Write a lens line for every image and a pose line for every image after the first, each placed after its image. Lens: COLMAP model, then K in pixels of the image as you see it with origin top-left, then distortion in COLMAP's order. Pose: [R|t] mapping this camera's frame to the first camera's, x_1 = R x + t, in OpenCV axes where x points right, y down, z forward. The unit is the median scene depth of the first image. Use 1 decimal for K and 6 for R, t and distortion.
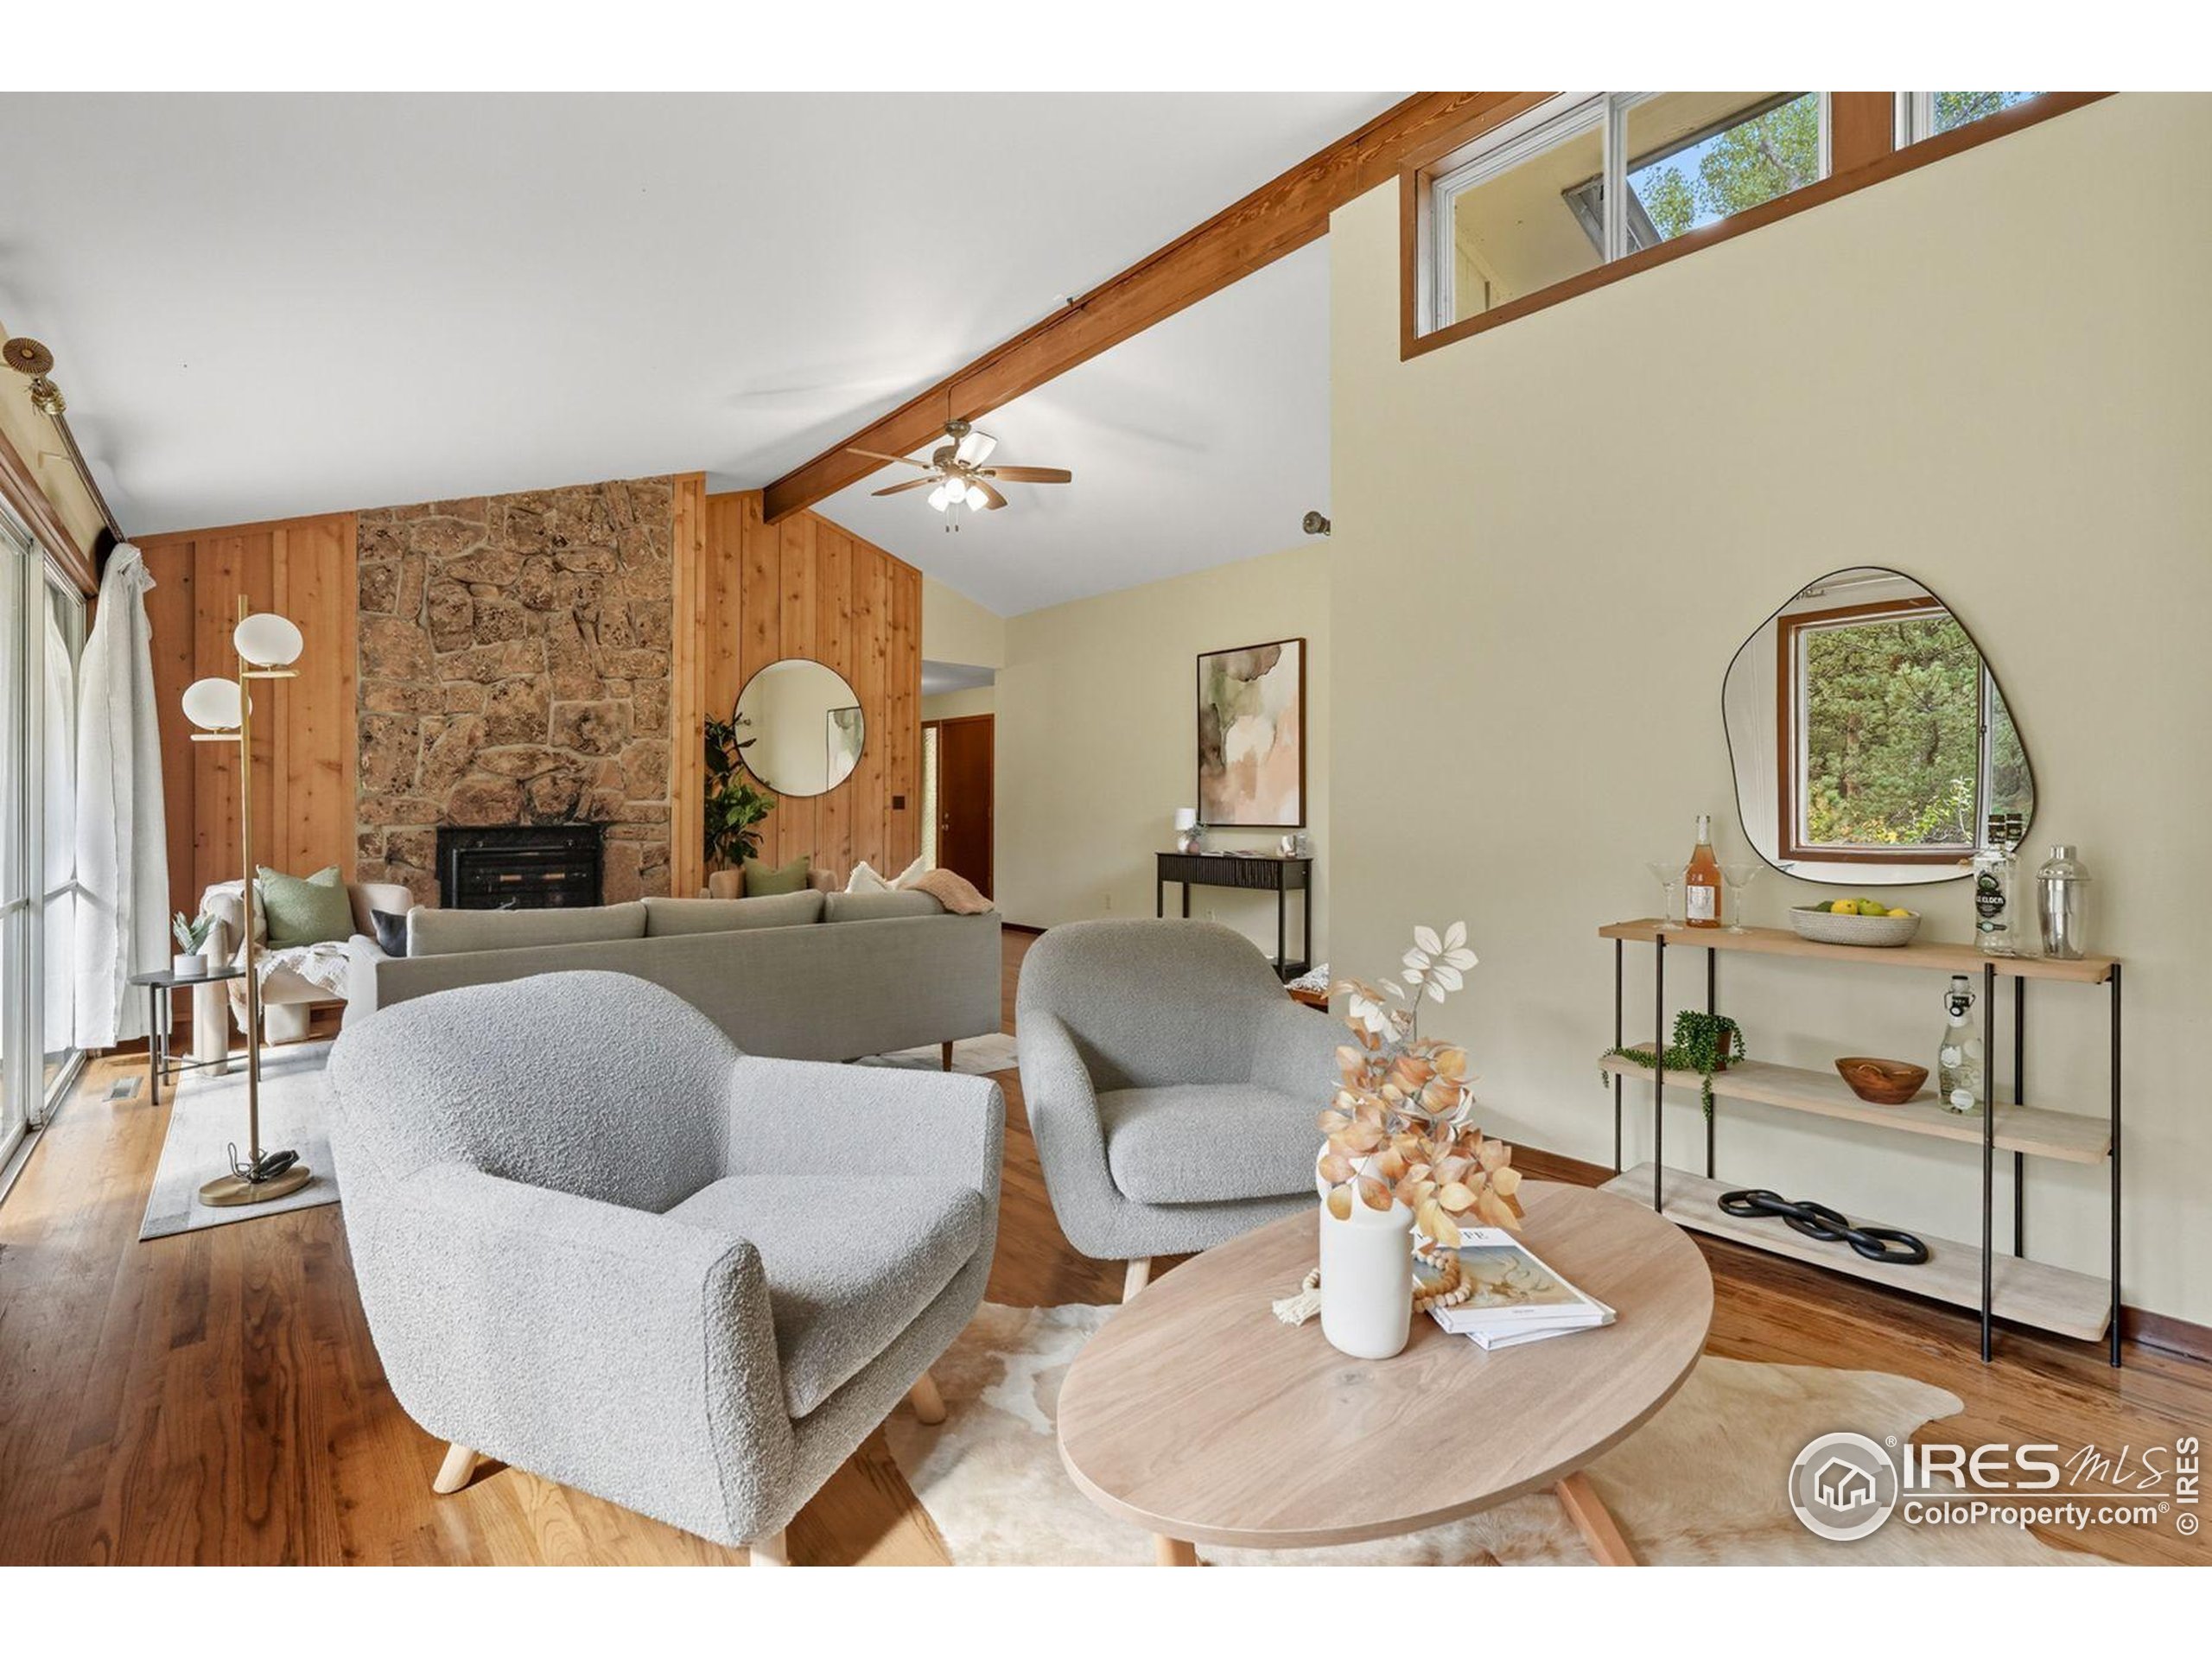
lens RADIAL K [[1014.1, 0, 1111.1], [0, 1014.1, 816.3], [0, 0, 1]] dist [-0.003025, 0.000073]
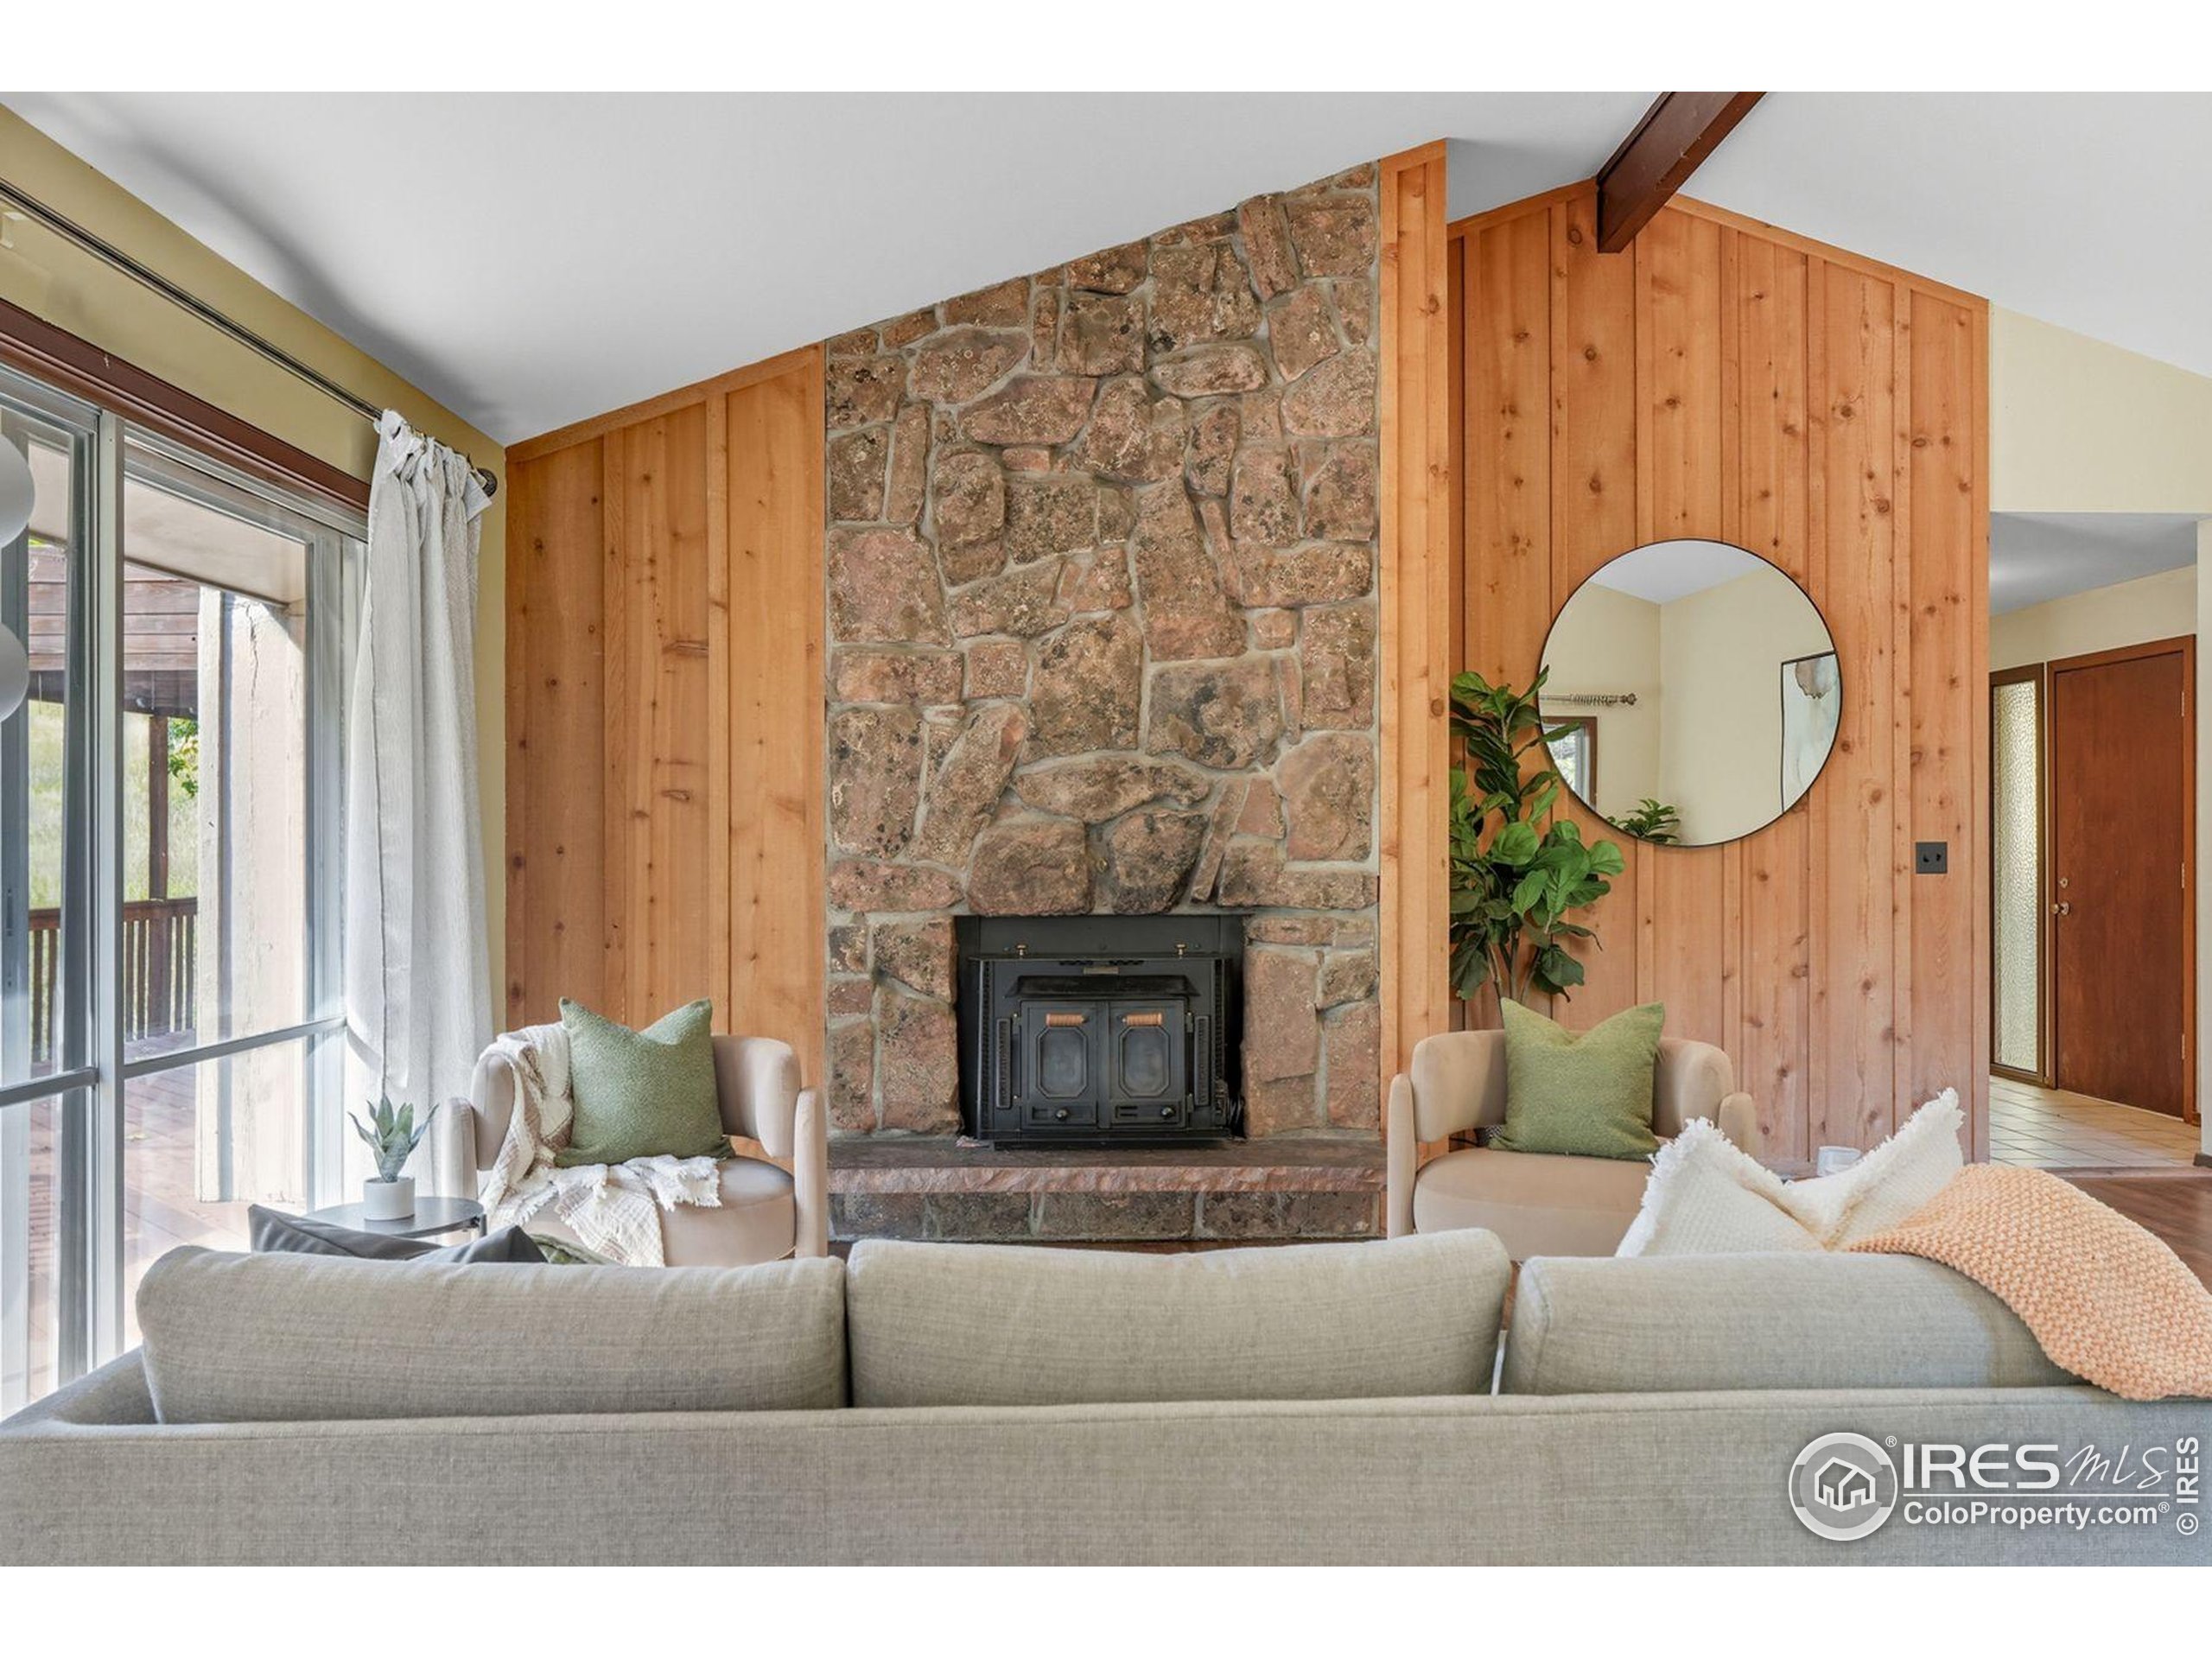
lens RADIAL K [[1670.5, 0, 1073.3], [0, 1670.5, 830.8], [0, 0, 1]] dist [-0.002917, 0.000276]
pose [[0.765921, -0.012643, -0.642810, -0.053787], [-0.000303, 0.999799, -0.020025, -0.015254], [0.642935, 0.015532, 0.765764, 0.349426]]
